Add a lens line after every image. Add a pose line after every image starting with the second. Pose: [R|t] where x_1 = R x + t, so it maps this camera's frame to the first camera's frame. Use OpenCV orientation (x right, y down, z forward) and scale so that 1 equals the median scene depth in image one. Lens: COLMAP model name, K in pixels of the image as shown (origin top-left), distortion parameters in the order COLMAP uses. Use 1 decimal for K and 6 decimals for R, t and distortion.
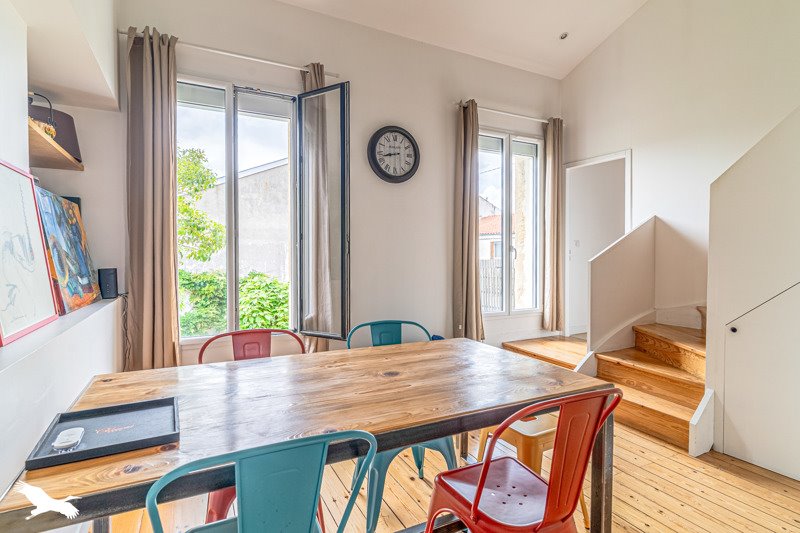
lens RADIAL K [[385.4, 0, 401.0], [0, 385.4, 264.0], [0, 0, 1]] dist [-0.002255, -0.000184]
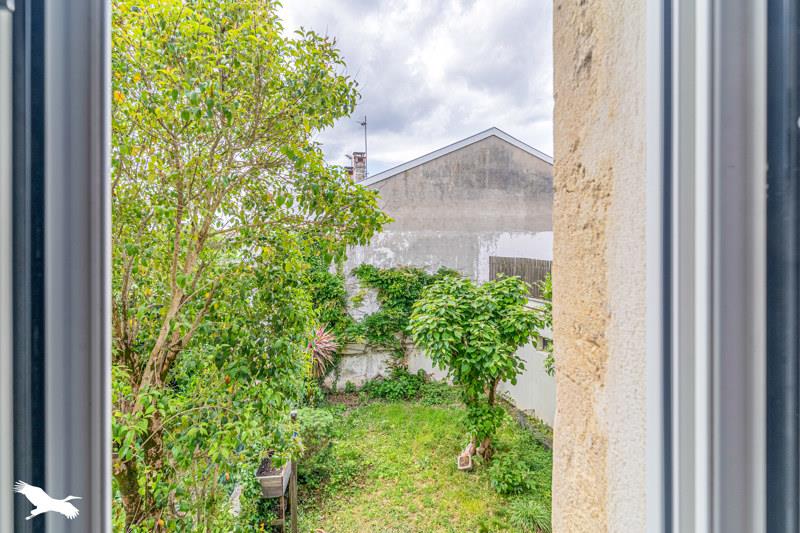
lens RADIAL K [[385.4, 0, 401.9], [0, 385.4, 258.3], [0, 0, 1]] dist [-0.002255, -0.000184]
pose [[0.885988, 0.010684, -0.463584, -0.092642], [-0.008458, 0.999941, 0.006882, -0.010922], [0.463630, -0.002177, 0.886026, 0.274017]]
